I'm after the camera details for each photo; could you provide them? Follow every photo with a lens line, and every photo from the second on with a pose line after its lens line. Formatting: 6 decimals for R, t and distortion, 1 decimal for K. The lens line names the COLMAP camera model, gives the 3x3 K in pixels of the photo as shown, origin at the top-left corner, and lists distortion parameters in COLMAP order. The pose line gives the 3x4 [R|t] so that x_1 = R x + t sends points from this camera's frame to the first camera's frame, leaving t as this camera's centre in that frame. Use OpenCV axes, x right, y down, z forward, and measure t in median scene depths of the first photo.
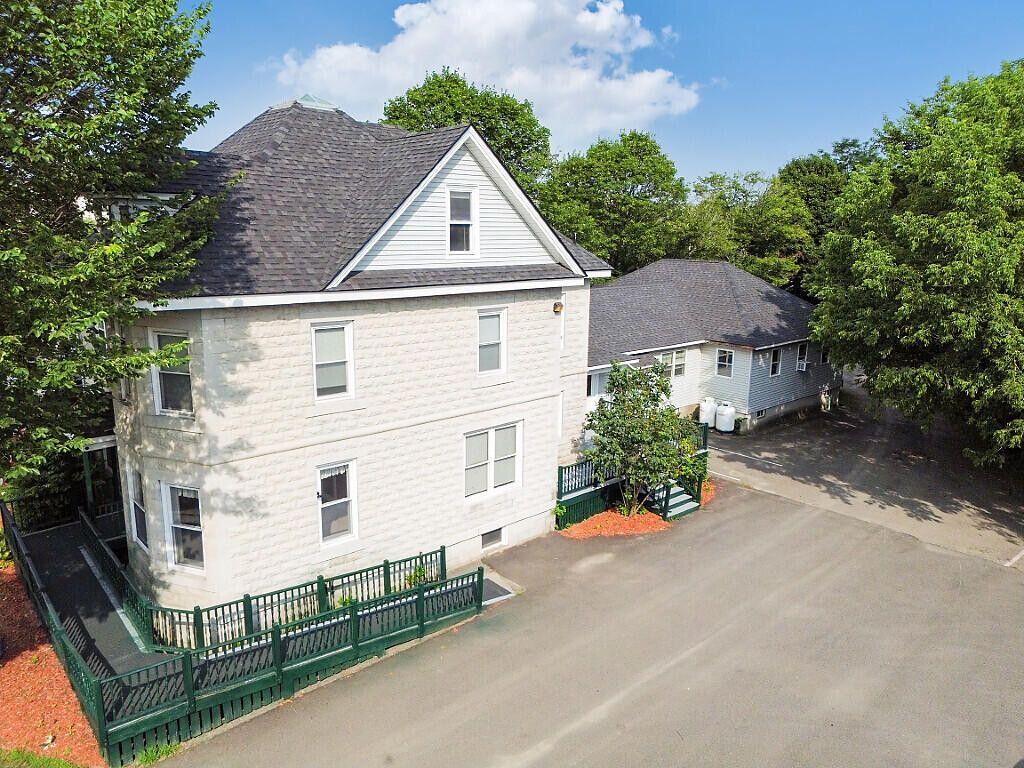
lens RADIAL K [[710.3, 0, 494.2], [0, 710.3, 380.8], [0, 0, 1]] dist [0.066686, -0.075675]
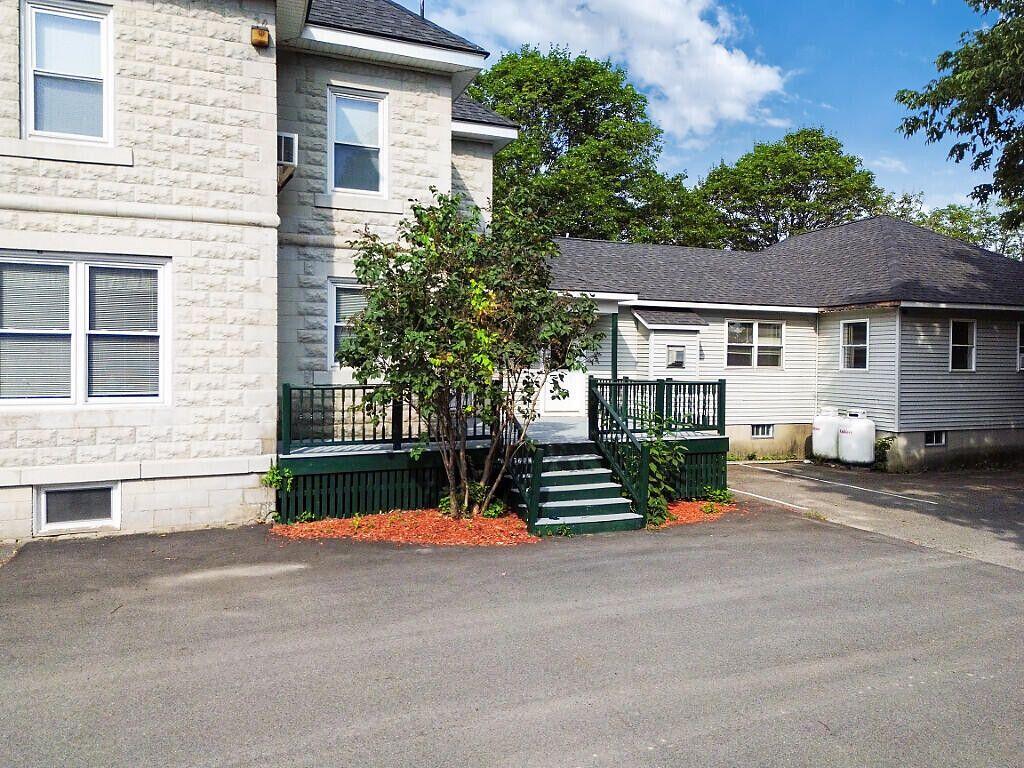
lens RADIAL K [[710.3, 0, 494.2], [0, 710.3, 380.8], [0, 0, 1]] dist [0.066686, -0.075675]
pose [[0.941585, 0.010284, -0.336618, 0.431819], [-0.071634, 0.982777, -0.170349, 0.212865], [0.329068, 0.184511, 0.926105, 0.674001]]
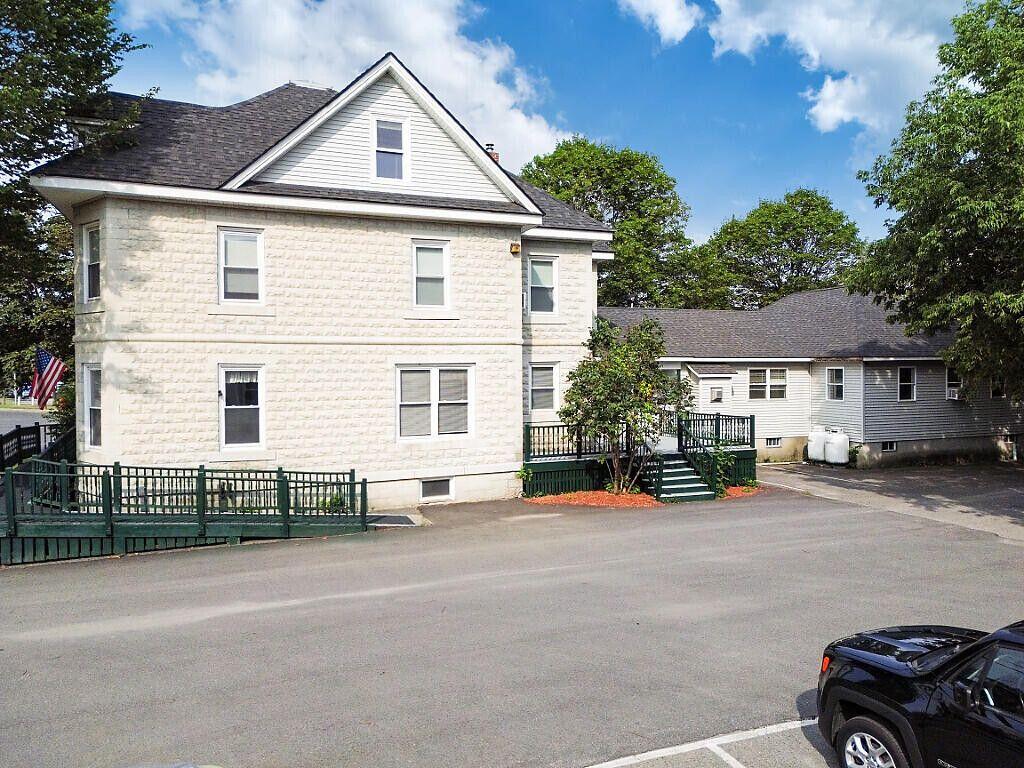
lens RADIAL K [[710.3, 0, 494.2], [0, 710.3, 380.8], [0, 0, 1]] dist [0.066686, -0.075675]
pose [[0.940215, -0.005699, -0.340533, 0.409489], [-0.058510, 0.982292, -0.177985, 0.257545], [0.335517, 0.187268, 0.923233, 0.142787]]
